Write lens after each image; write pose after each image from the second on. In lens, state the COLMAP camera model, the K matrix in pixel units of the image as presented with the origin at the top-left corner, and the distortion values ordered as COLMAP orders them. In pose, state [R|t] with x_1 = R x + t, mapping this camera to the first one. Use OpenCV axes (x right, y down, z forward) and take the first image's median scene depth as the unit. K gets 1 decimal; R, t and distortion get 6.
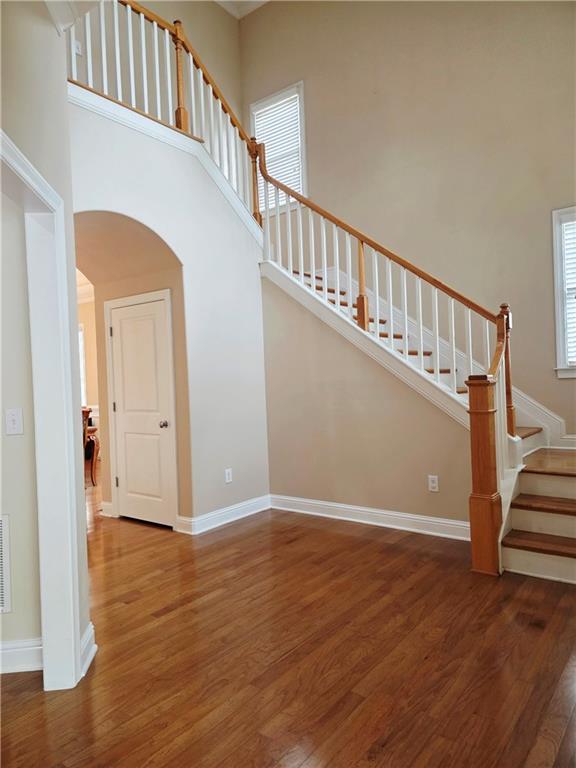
lens RADIAL K [[518.2, 0, 287.5], [0, 518.2, 383.0], [0, 0, 1]] dist [0.005669, 0.001912]
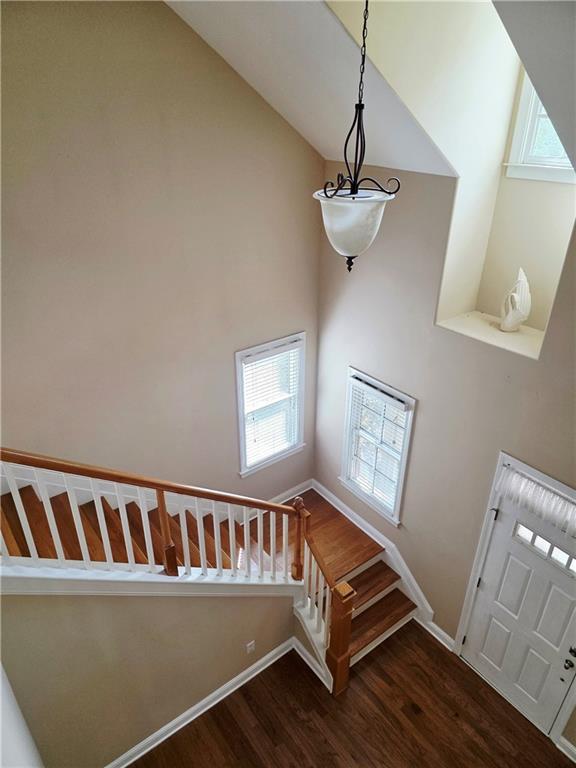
lens RADIAL K [[518.2, 0, 288.1], [0, 518.2, 384.7], [0, 0, 1]] dist [0.005669, 0.001912]
pose [[0.256166, -0.411646, 0.874601, -0.405940], [-0.014535, 0.903048, 0.429293, -0.728197], [-0.966523, -0.122683, 0.225347, 0.660243]]
